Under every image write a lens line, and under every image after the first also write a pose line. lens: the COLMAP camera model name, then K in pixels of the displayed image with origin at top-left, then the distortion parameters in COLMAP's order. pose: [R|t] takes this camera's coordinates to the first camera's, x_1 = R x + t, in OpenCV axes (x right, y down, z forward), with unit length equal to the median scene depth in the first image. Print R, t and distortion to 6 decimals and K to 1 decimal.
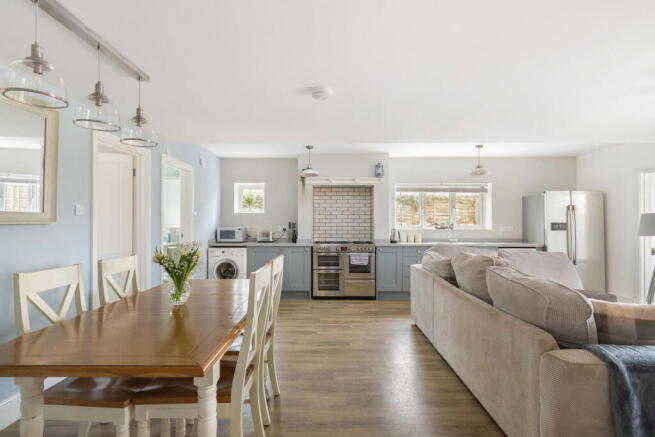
lens RADIAL K [[347.6, 0, 326.5], [0, 347.6, 219.8], [0, 0, 1]] dist [-0.000357, -0.000328]
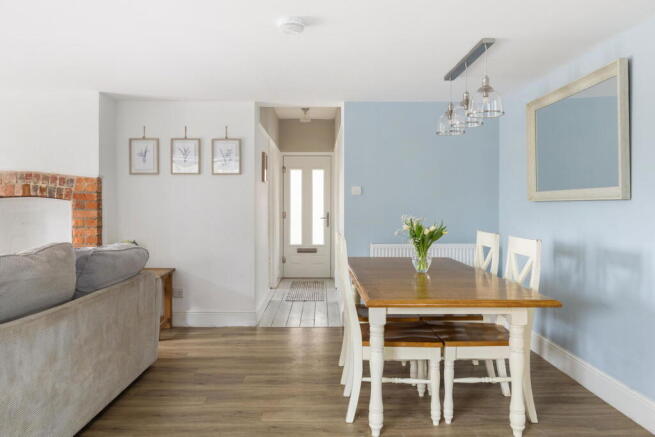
lens RADIAL K [[474.1, 0, 328.6], [0, 474.1, 216.0], [0, 0, 1]] dist [0.002343, -0.000052]
pose [[-0.999283, -0.002458, -0.037784, -0.035134], [-0.003065, 0.999867, 0.016031, 0.017510], [0.037740, 0.016135, -0.999157, 1.220957]]
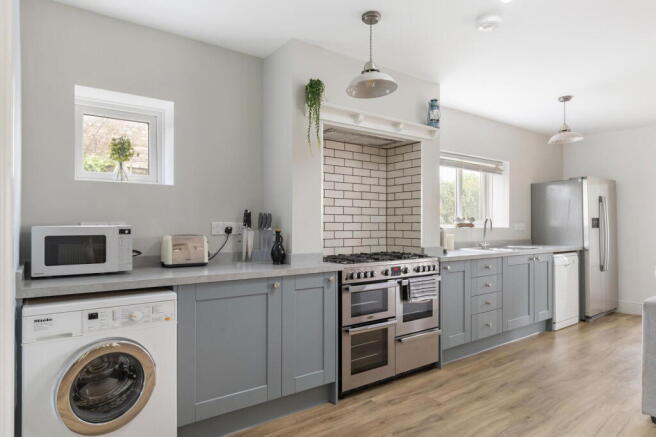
lens RADIAL K [[394.8, 0, 322.8], [0, 394.8, 222.2], [0, 0, 1]] dist [0.002137, -0.004662]
pose [[0.795966, 0.002413, 0.605336, -0.444311], [-0.008406, 0.999940, 0.007066, 0.020863], [-0.605283, -0.010712, 0.795938, 0.845060]]
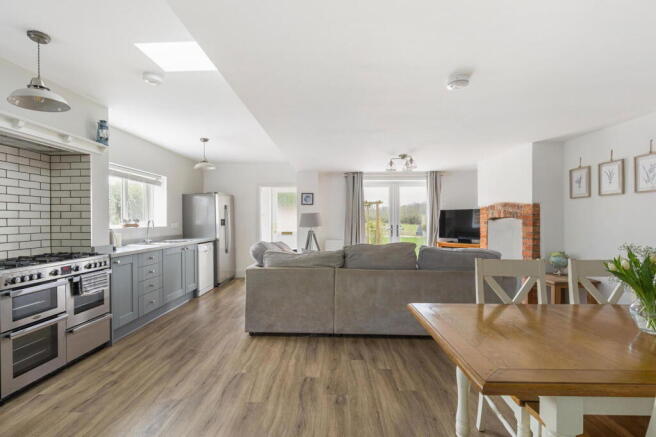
lens RADIAL K [[313.9, 0, 322.6], [0, 313.9, 222.2], [0, 0, 1]] dist [0.000136, 0.000251]
pose [[0.011703, -0.009328, 0.999888, -0.524997], [-0.009949, 0.999906, 0.009445, 0.006628], [-0.999882, -0.010058, 0.011609, 0.813469]]
